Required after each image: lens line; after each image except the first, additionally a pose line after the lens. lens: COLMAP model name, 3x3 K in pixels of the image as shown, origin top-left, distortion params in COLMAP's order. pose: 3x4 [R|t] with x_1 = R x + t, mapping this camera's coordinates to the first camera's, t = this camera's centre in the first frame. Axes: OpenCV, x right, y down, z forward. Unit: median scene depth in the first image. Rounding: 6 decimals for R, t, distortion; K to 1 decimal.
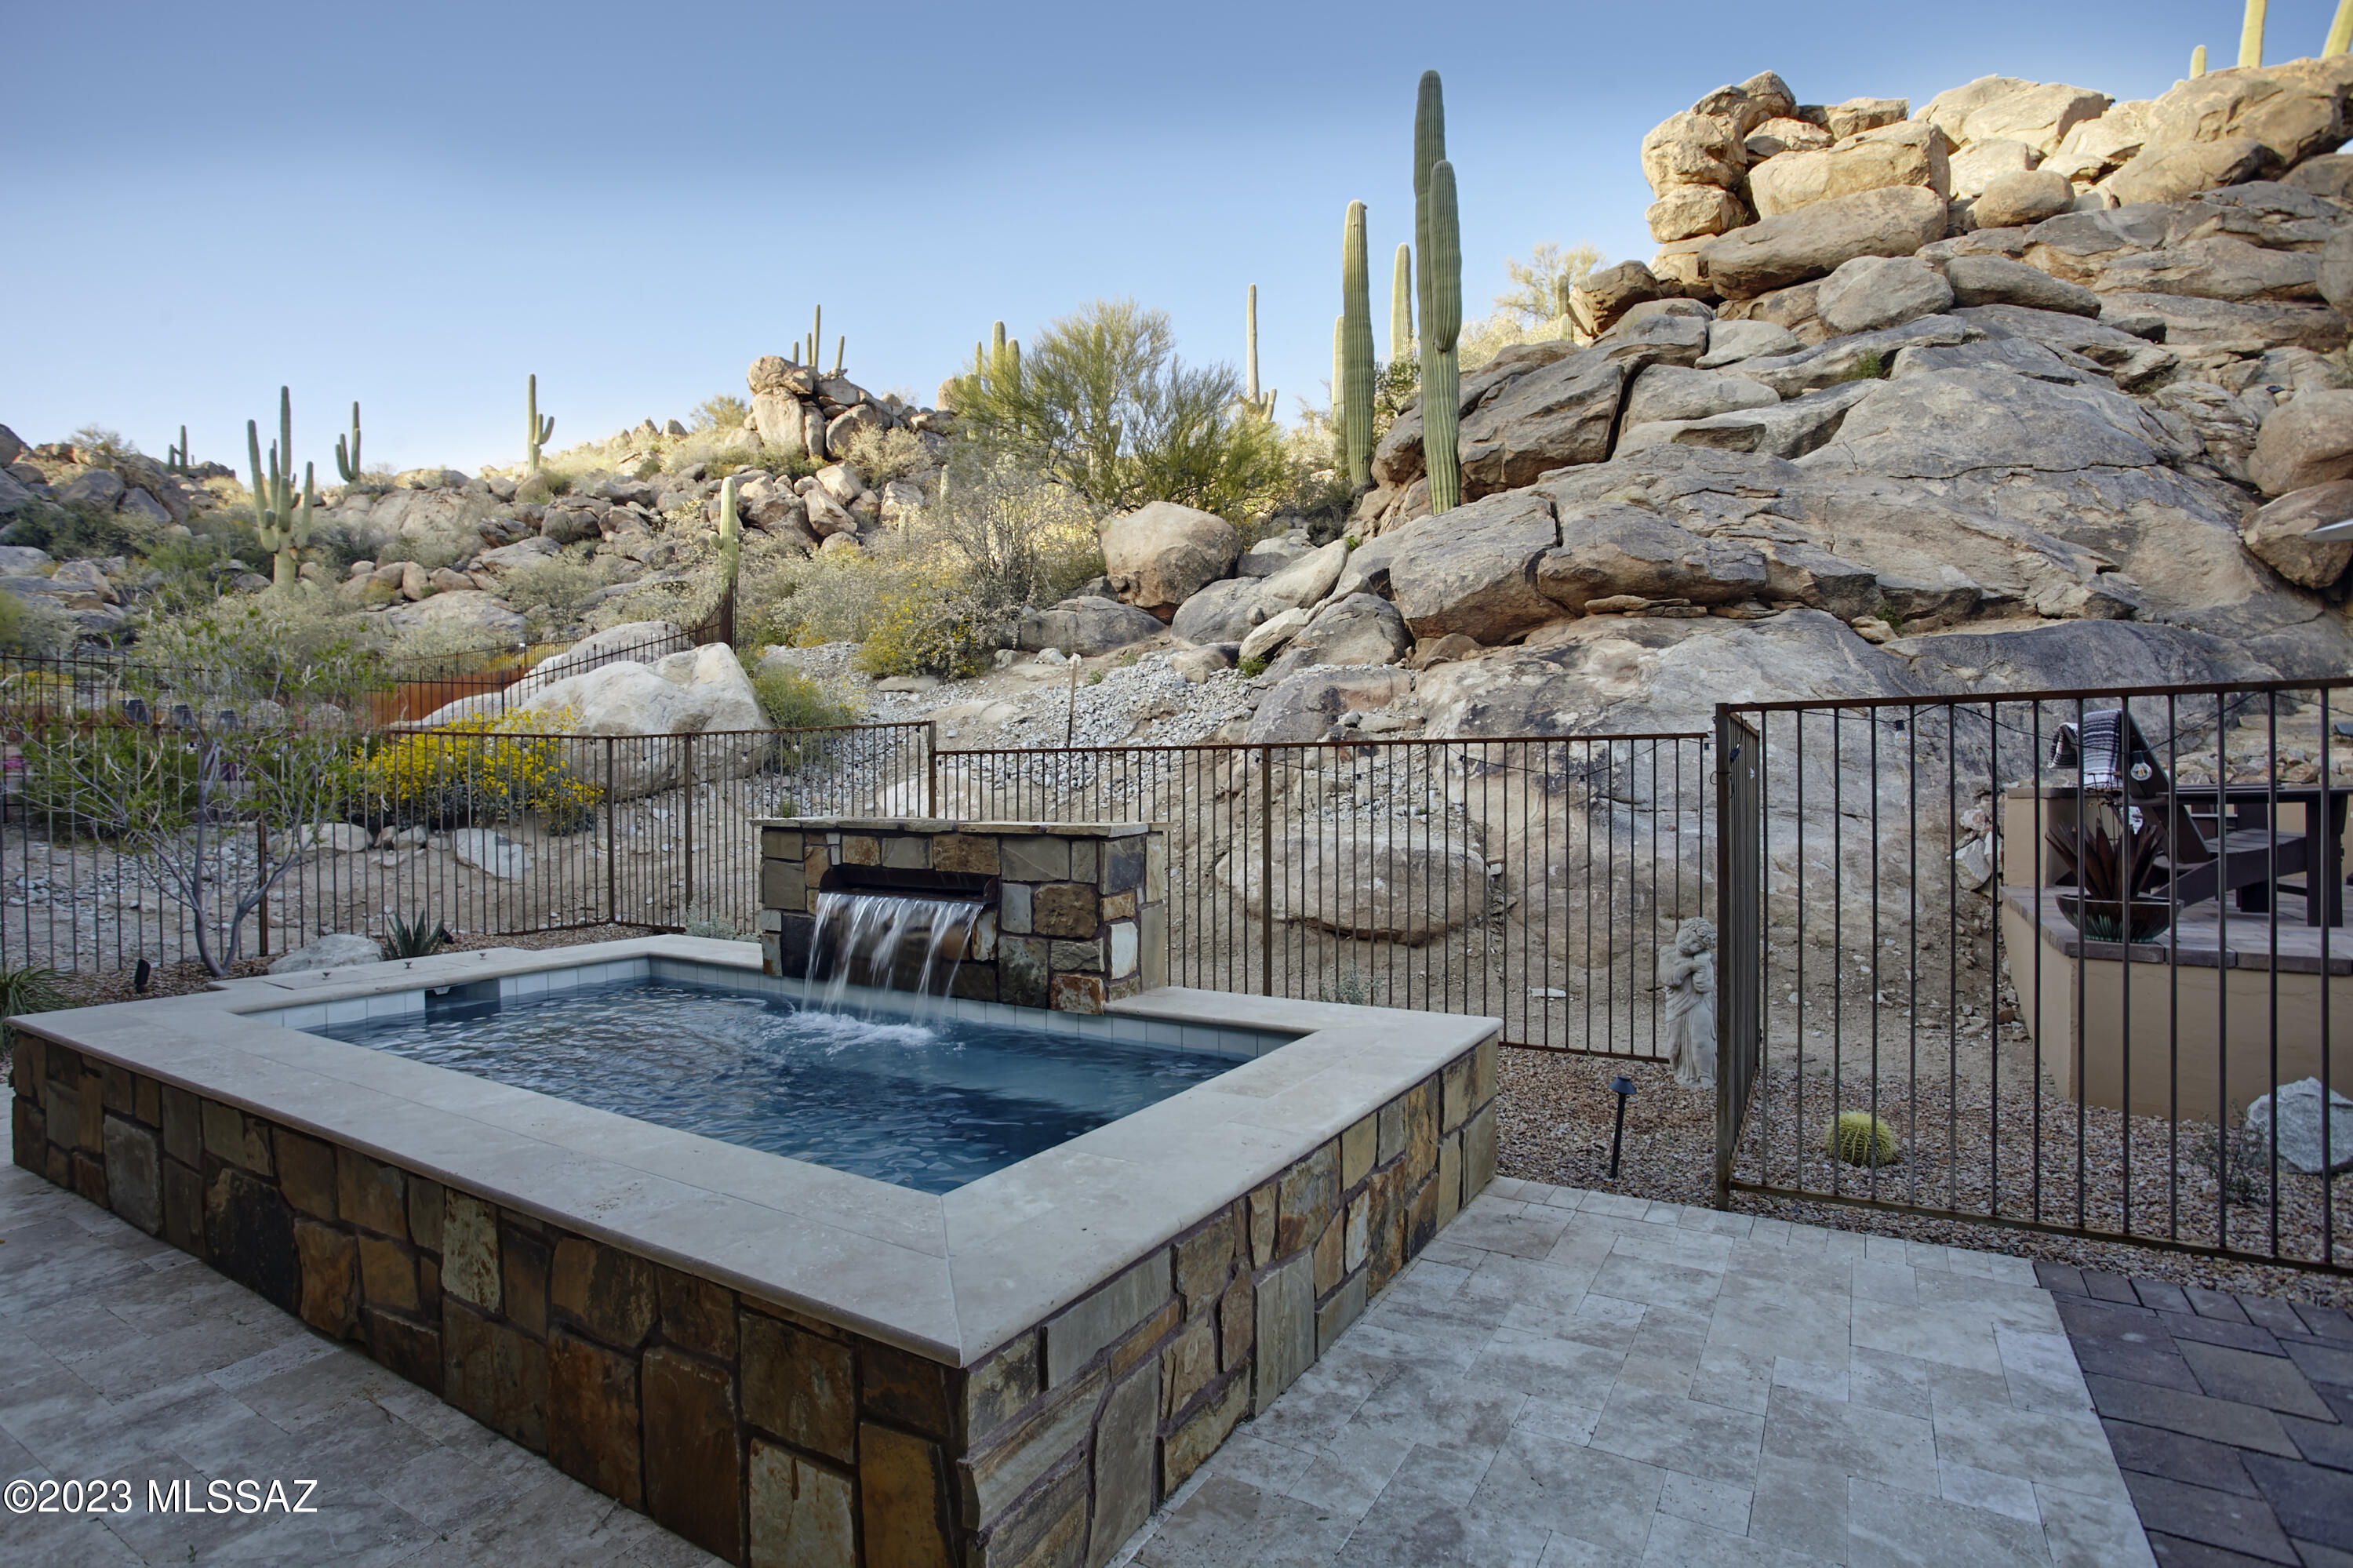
lens RADIAL K [[1179.6, 0, 1187.8], [0, 1179.6, 774.2], [0, 0, 1]] dist [-0.029635, 0.021856]
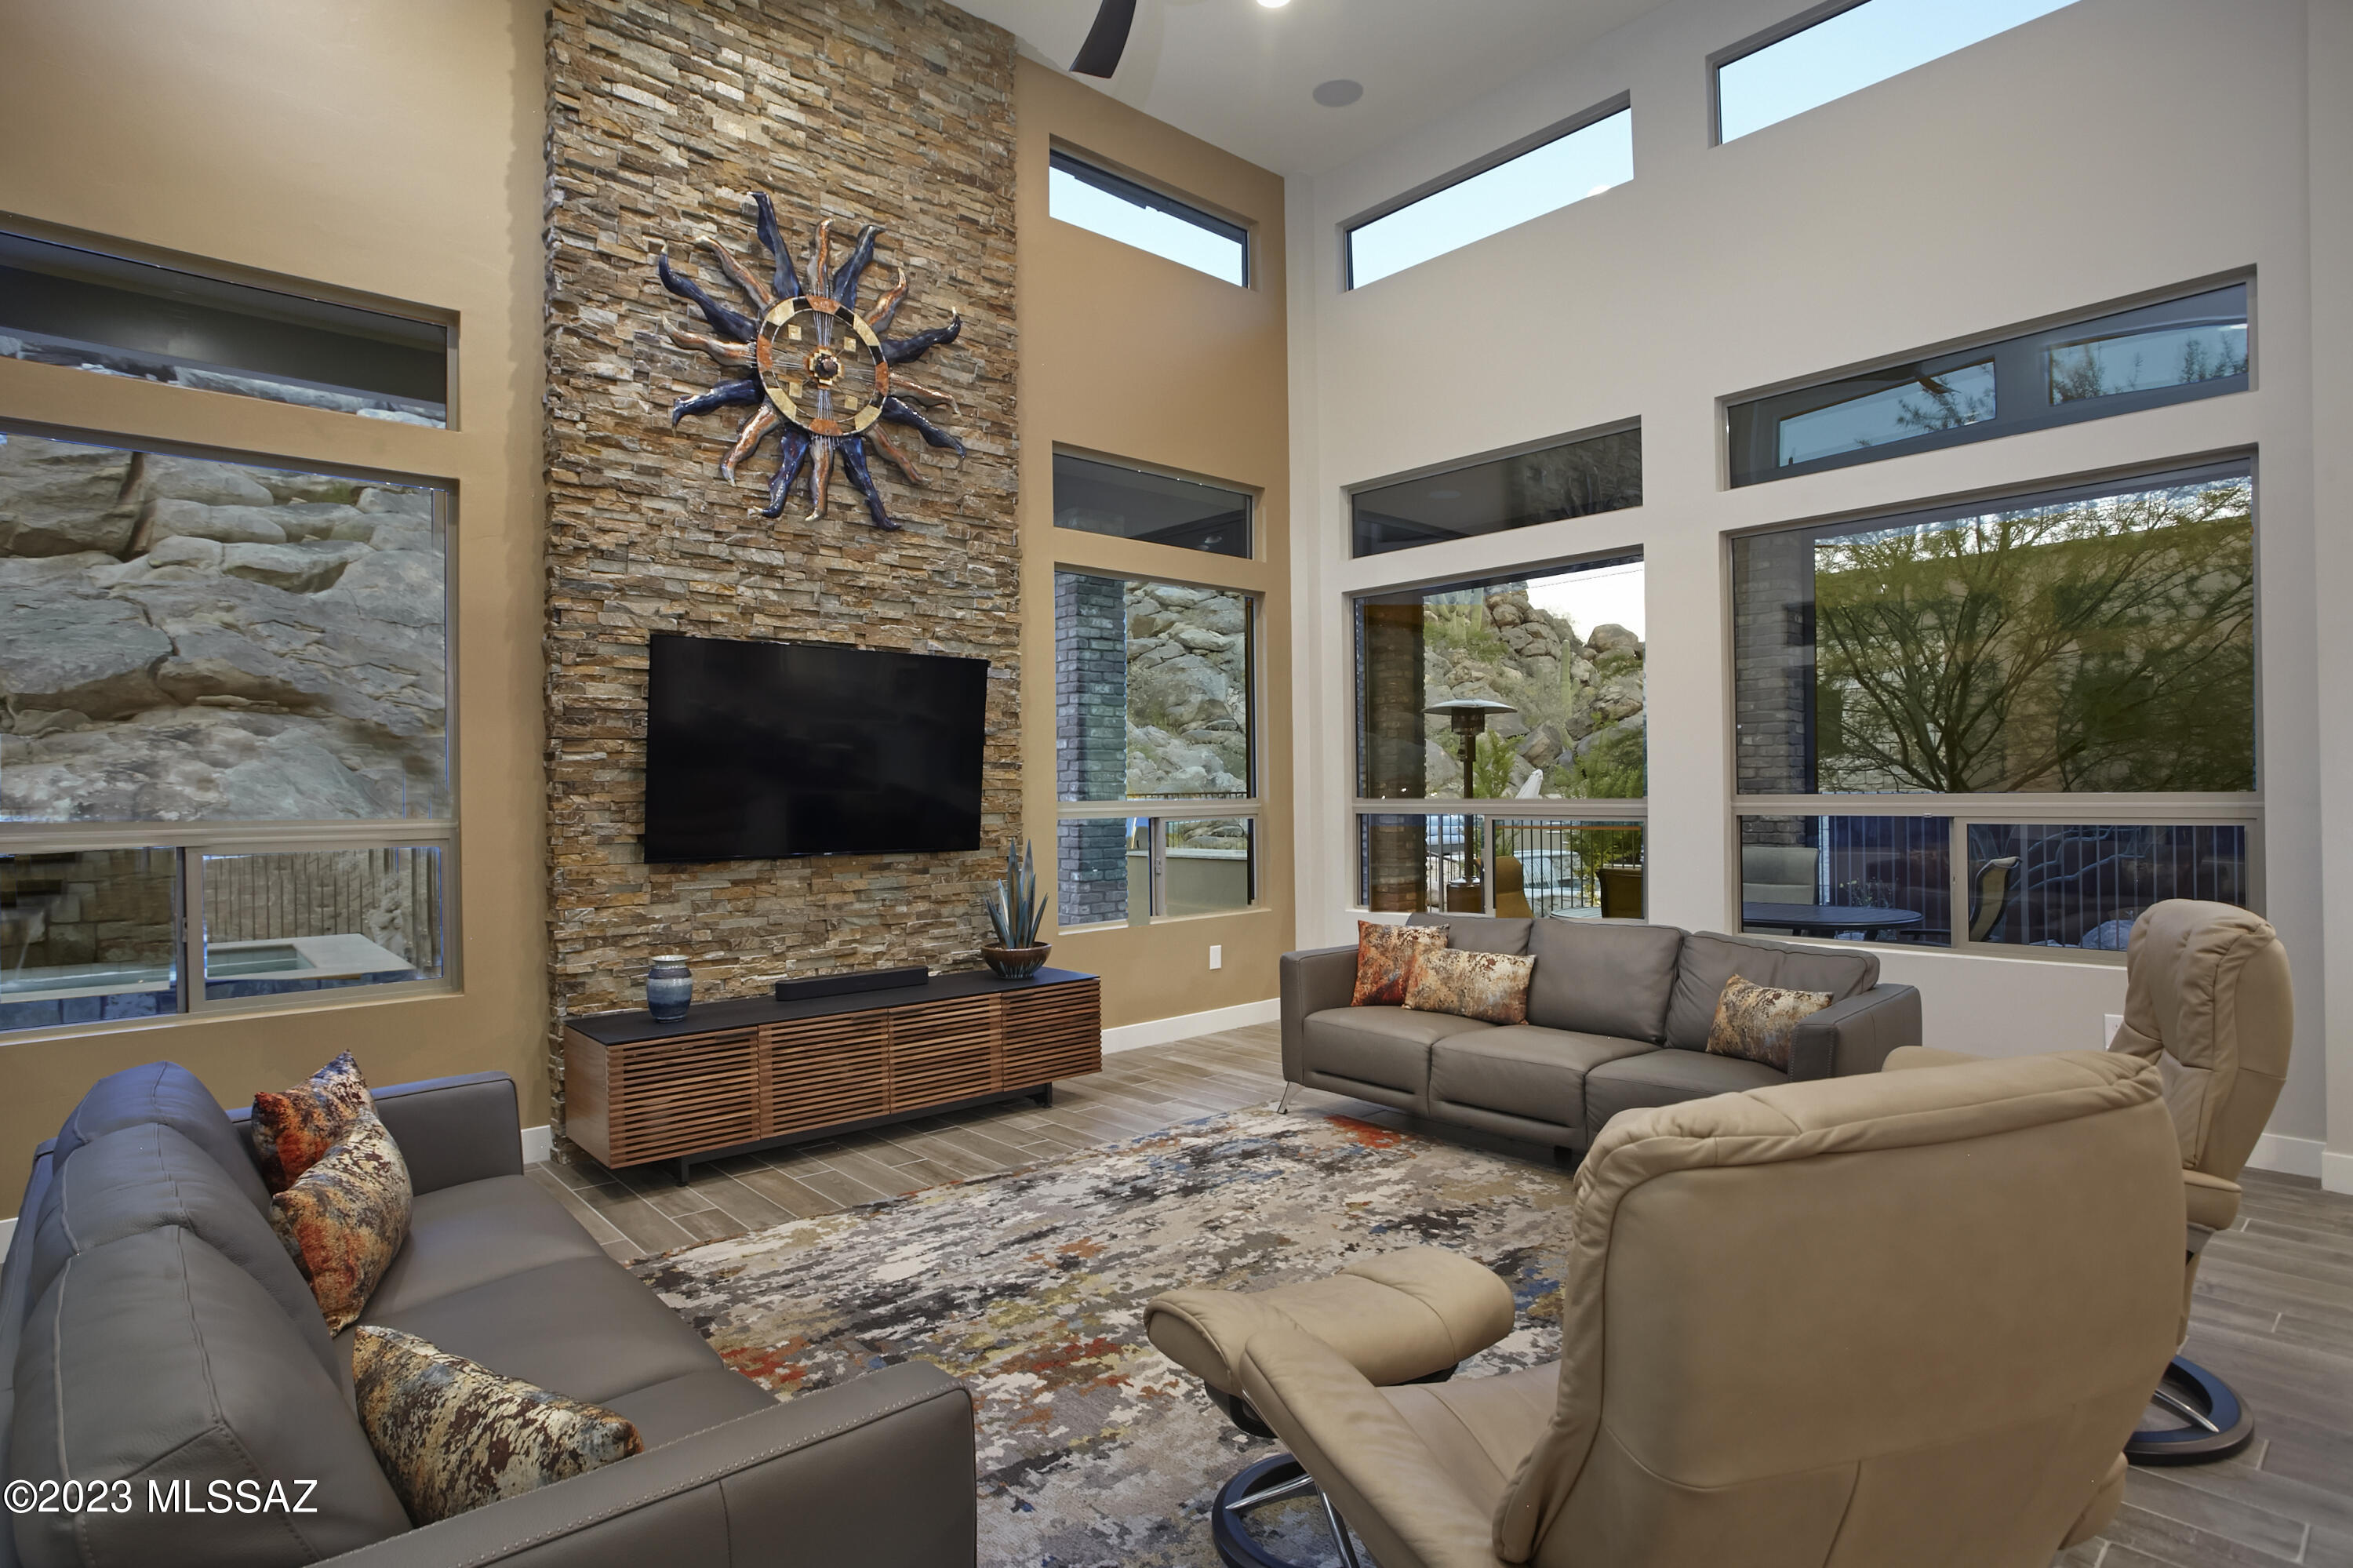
lens RADIAL K [[1230.6, 0, 1177.6], [0, 1230.6, 780.8], [0, 0, 1]] dist [-0.059992, 0.048374]
pose [[0.318291, 0.017482, 0.947832, -0.637060], [-0.006429, 0.999847, -0.016283, -0.029235], [-0.947971, -0.000911, 0.318355, -0.554159]]
